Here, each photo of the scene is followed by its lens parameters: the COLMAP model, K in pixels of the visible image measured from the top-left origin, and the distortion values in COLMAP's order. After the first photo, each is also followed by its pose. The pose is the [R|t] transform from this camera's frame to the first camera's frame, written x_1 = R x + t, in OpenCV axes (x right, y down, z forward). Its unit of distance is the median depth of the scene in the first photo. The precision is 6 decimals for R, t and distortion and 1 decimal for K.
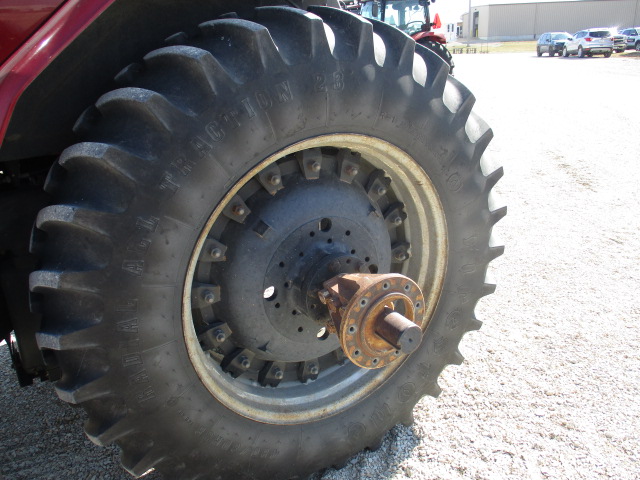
lens RADIAL K [[539.2, 0, 320.8], [0, 539.2, 230.7], [0, 0, 1]] dist [-0.029196, 0.001727]
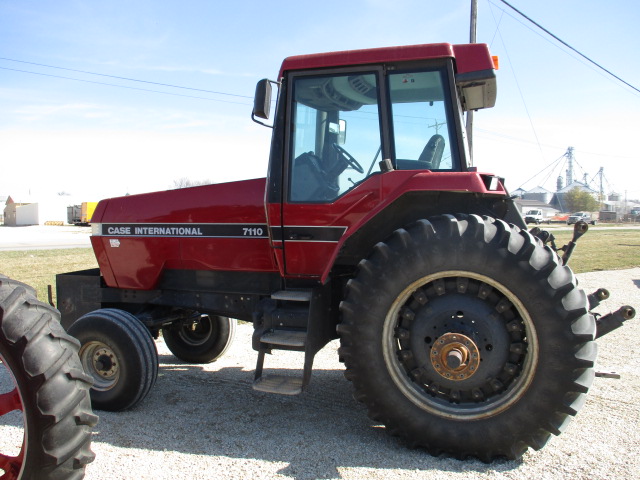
lens RADIAL K [[539.2, 0, 320.8], [0, 539.2, 230.7], [0, 0, 1]] dist [-0.029196, 0.001727]
pose [[0.662965, 0.057131, -0.746467, 1.244400], [-0.274569, 0.946161, -0.171440, 0.196271], [0.696483, 0.318616, 0.642958, -0.842357]]
